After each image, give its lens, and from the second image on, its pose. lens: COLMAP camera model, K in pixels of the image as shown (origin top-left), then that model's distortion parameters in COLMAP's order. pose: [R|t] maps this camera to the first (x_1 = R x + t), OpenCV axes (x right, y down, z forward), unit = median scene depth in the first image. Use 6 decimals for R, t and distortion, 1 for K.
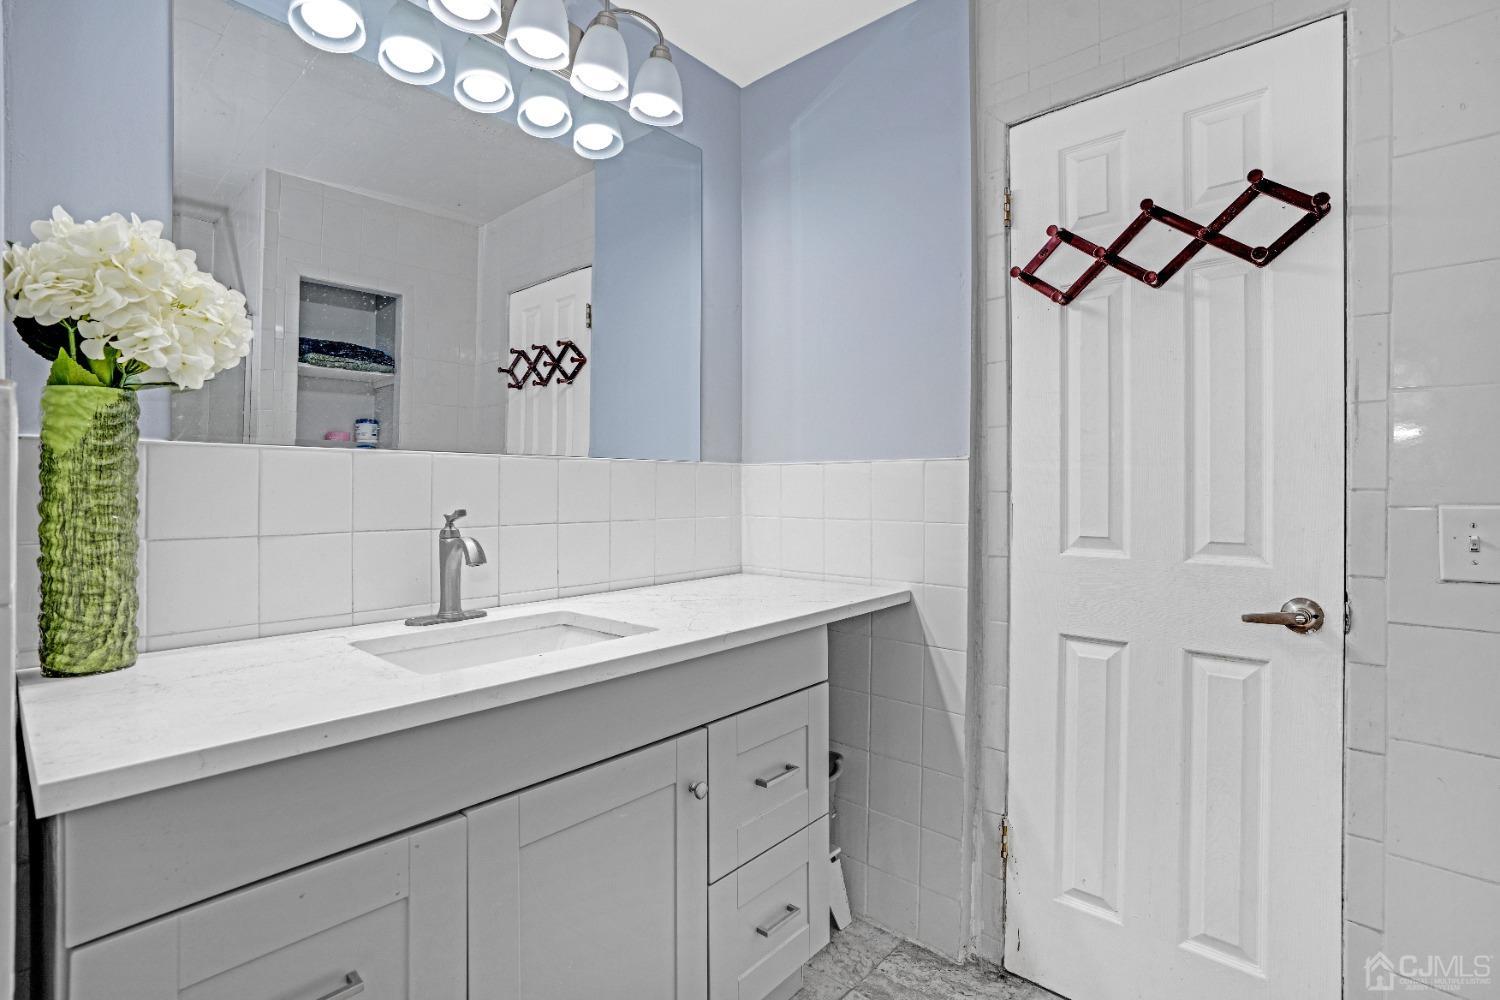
lens RADIAL K [[698.2, 0, 745.4], [0, 698.2, 489.3], [0, 0, 1]] dist [-0.057992, 0.032160]
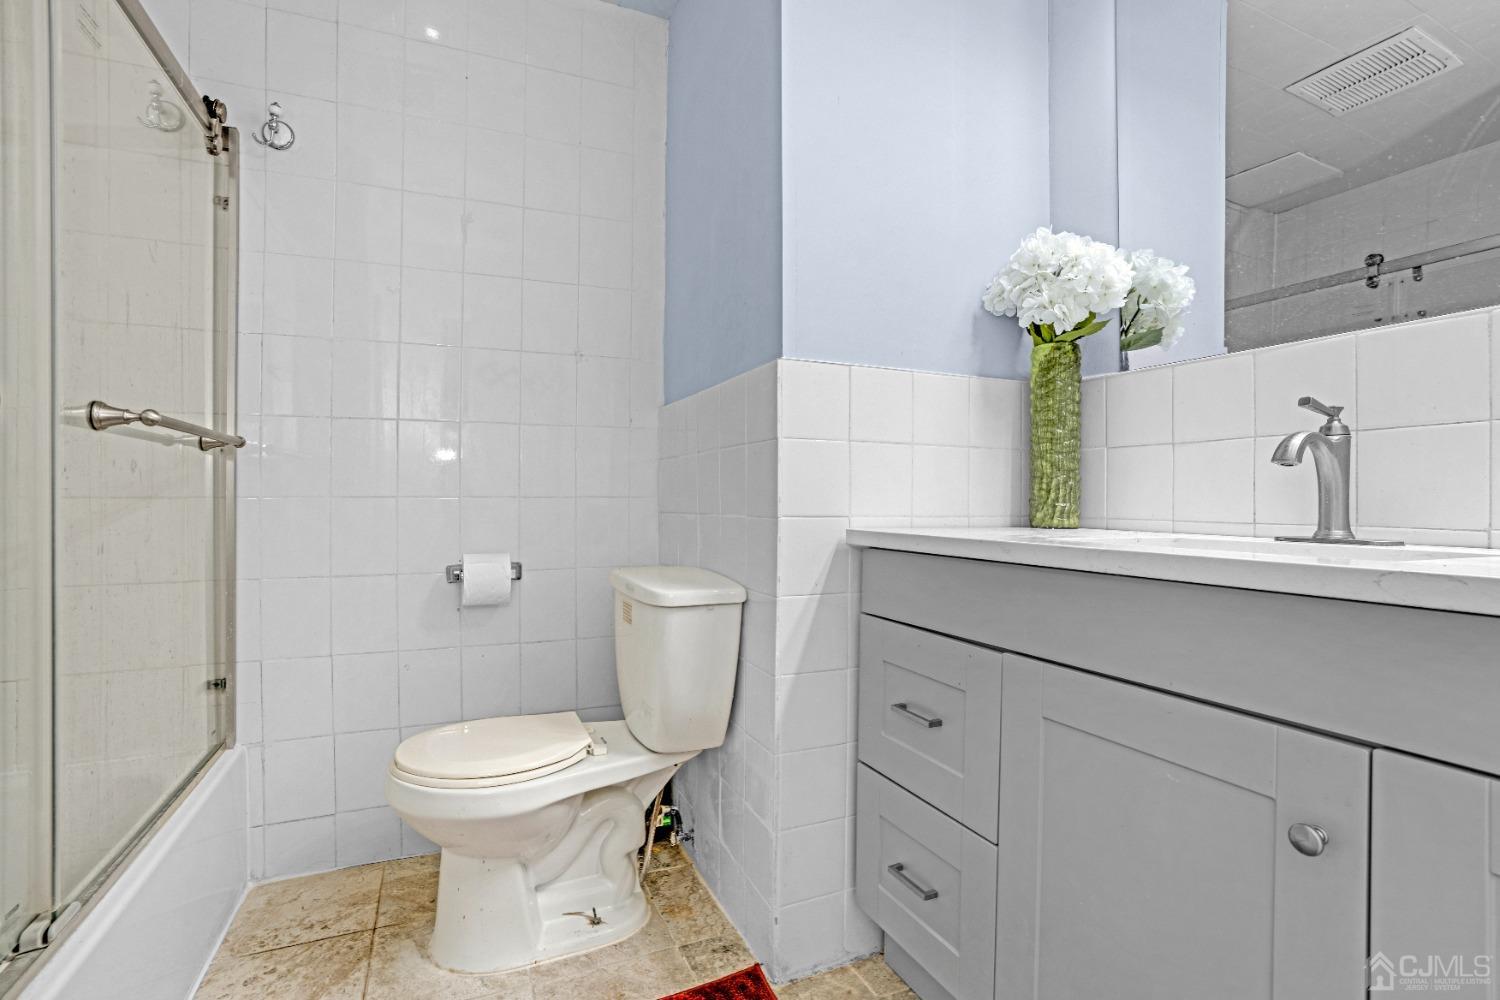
lens RADIAL K [[698.2, 0, 745.4], [0, 698.2, 489.3], [0, 0, 1]] dist [-0.057992, 0.032160]
pose [[-0.382866, -0.008724, -0.923763, 0.762154], [-0.005471, 0.999959, -0.007176, 0.194677], [0.923788, 0.002307, -0.382898, 0.966189]]
